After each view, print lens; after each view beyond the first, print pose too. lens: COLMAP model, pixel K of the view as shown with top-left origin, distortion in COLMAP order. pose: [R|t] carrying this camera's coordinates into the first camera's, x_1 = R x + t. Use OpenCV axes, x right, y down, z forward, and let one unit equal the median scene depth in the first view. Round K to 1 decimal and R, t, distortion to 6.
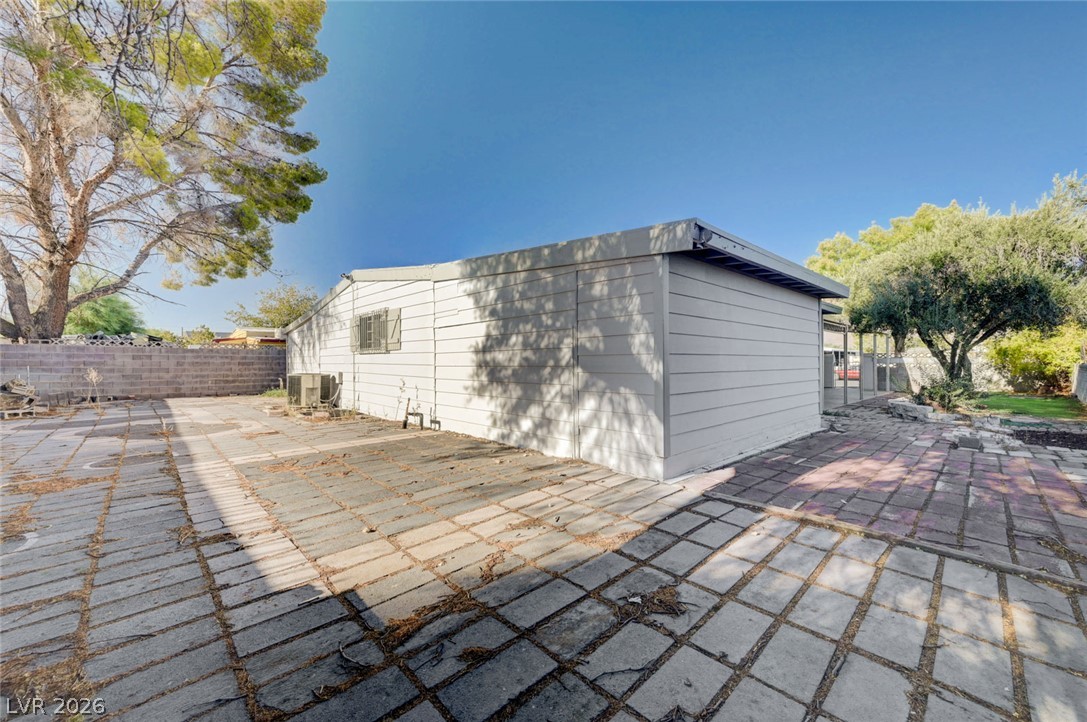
lens RADIAL K [[430.3, 0, 560.2], [0, 430.3, 362.8], [0, 0, 1]] dist [0.002527, 0.000306]
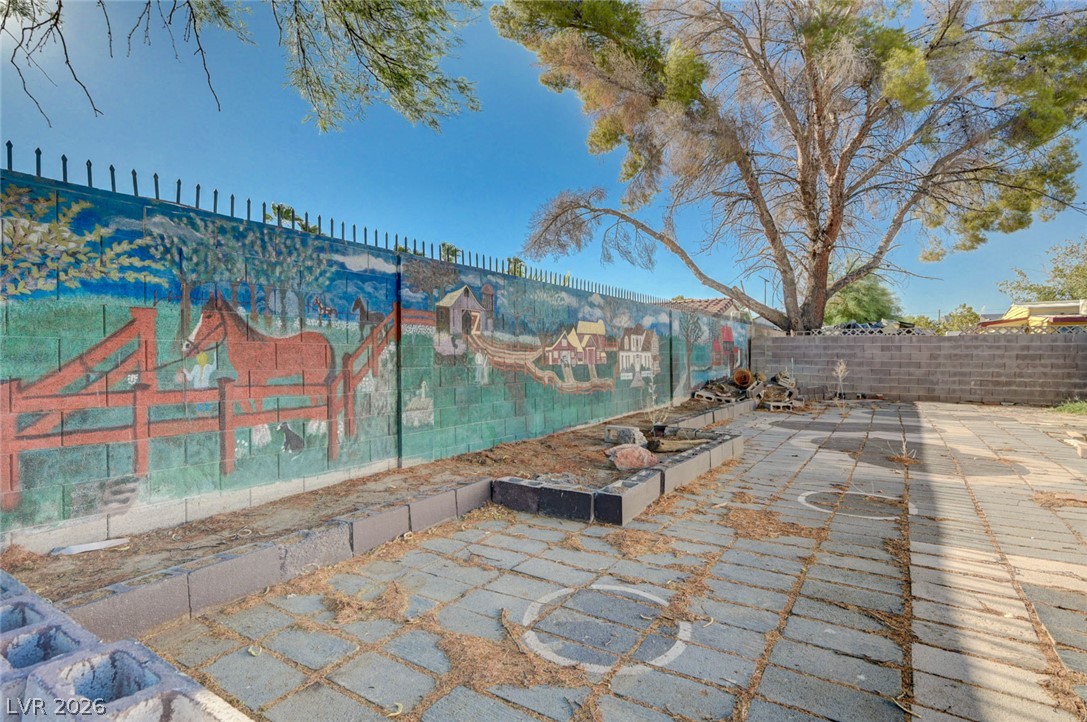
lens RADIAL K [[540.4, 0, 542.7], [0, 540.4, 366.6], [0, 0, 1]] dist [-0.001805, 0.000518]
pose [[0.213698, 0.023236, -0.976623, -0.120487], [-0.003215, 0.999728, 0.023082, 0.000262], [0.976894, -0.001792, 0.213715, 0.147908]]
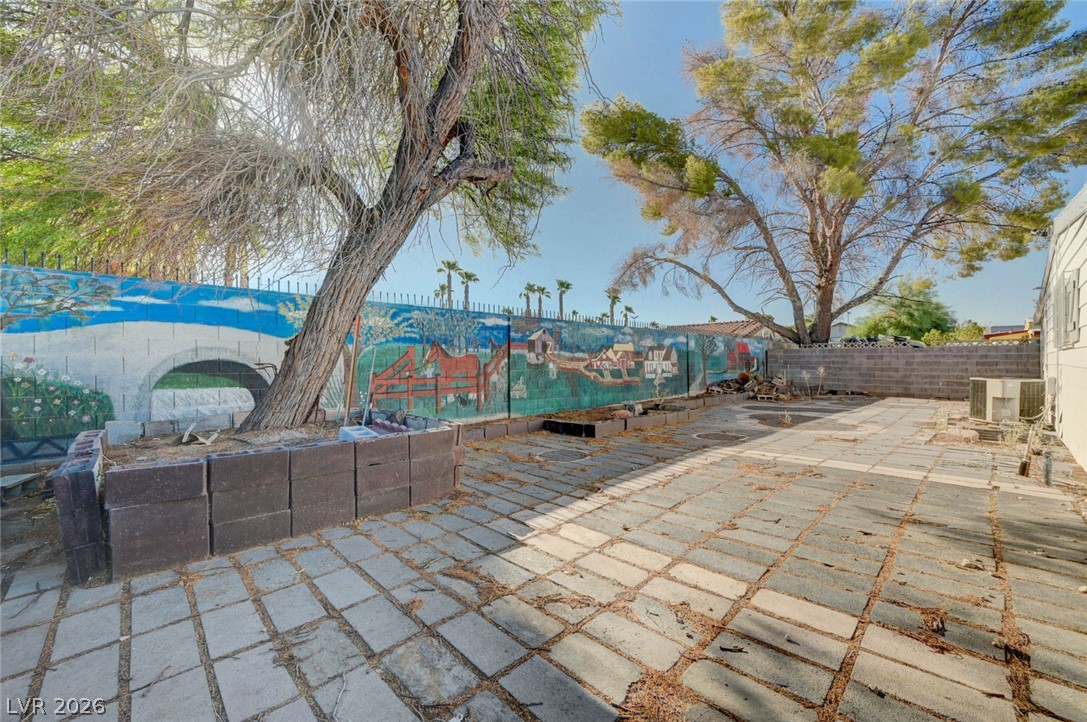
lens RADIAL K [[430.3, 0, 540.0], [0, 430.3, 363.5], [0, 0, 1]] dist [0.002527, 0.000306]
pose [[-0.024340, 0.005672, -0.999688, 0.143702], [-0.000091, 0.999984, 0.005676, -0.003475], [0.999704, 0.000229, -0.024339, 0.195388]]
